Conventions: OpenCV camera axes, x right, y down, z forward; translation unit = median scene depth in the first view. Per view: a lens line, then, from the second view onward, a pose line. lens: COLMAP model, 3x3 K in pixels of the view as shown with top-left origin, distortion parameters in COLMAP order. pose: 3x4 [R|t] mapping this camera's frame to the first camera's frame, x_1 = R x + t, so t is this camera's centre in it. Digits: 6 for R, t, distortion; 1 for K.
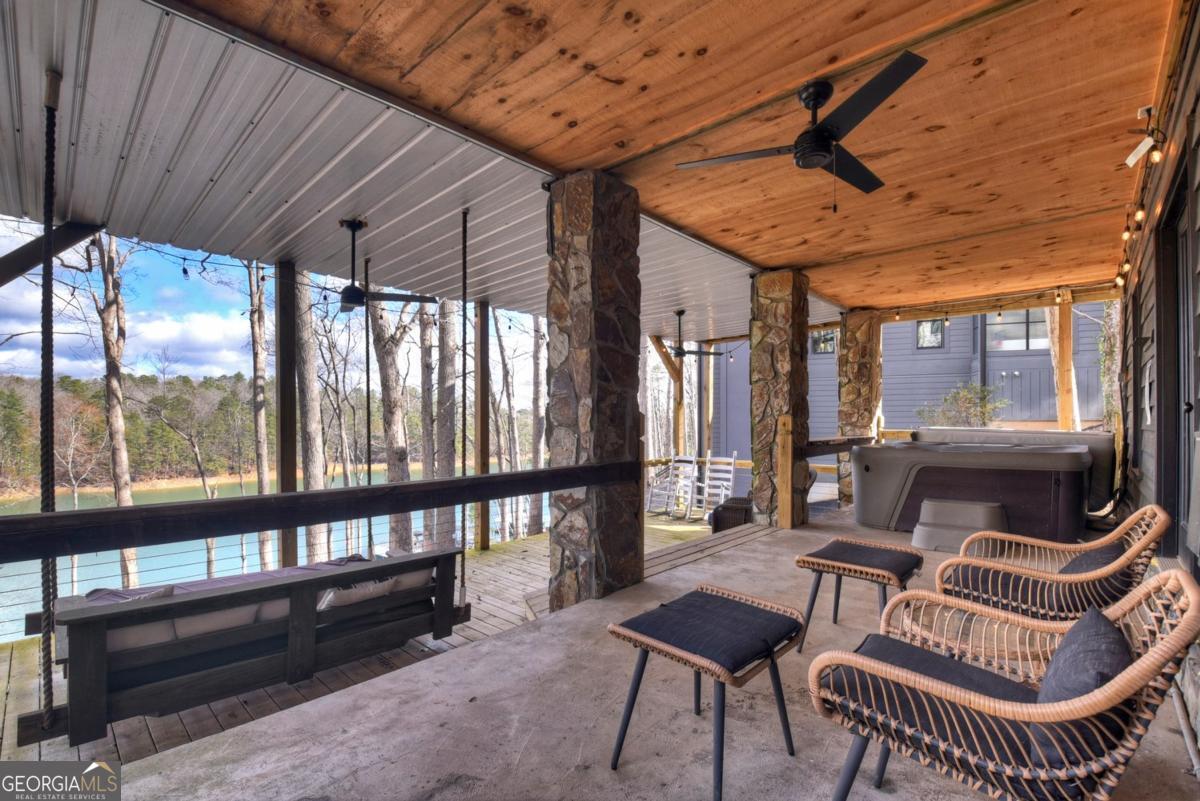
lens RADIAL K [[530.6, 0, 627.2], [0, 530.6, 411.0], [0, 0, 1]] dist [-0.020532, -0.000637]
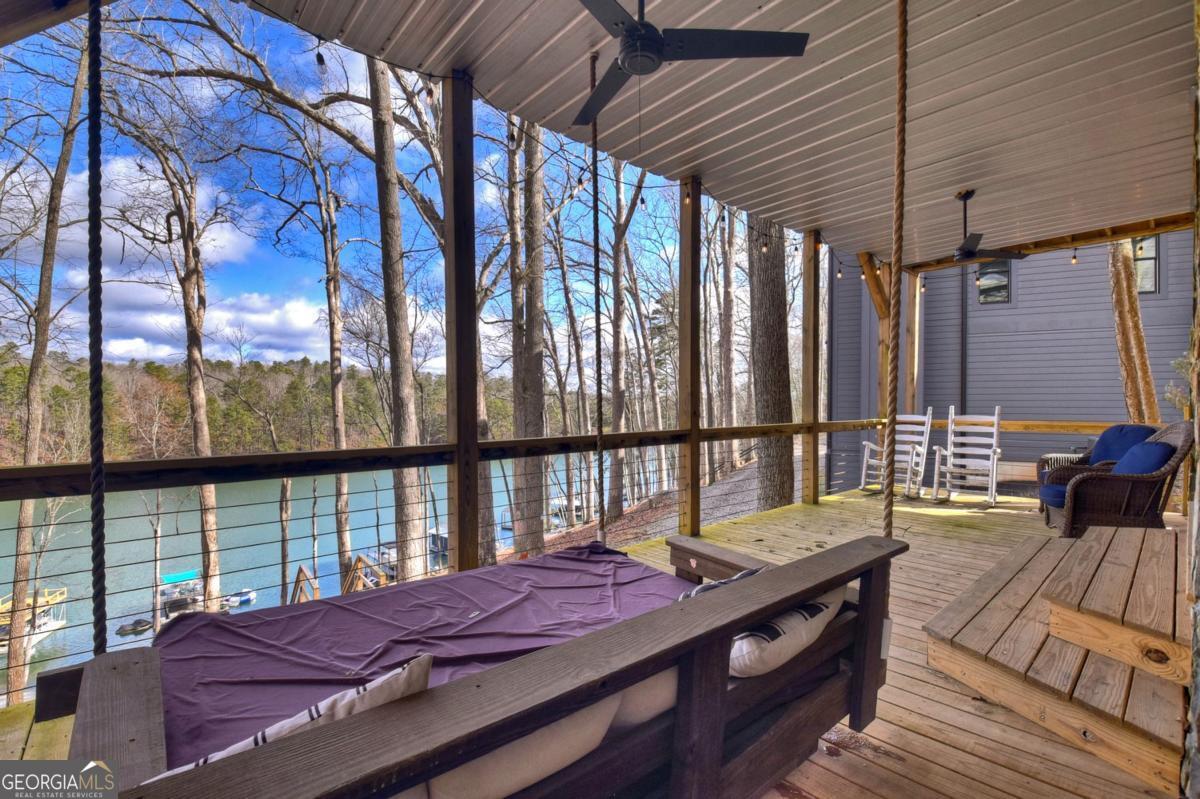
lens RADIAL K [[527.9, 0, 600.0], [0, 527.9, 399.5], [0, 0, 1]] dist [-0.009448, -0.000603]
pose [[0.992934, -0.005359, -0.118546, -0.127824], [0.005632, 0.999982, 0.001968, 0.032850], [0.118533, -0.002622, 0.992947, 0.122820]]
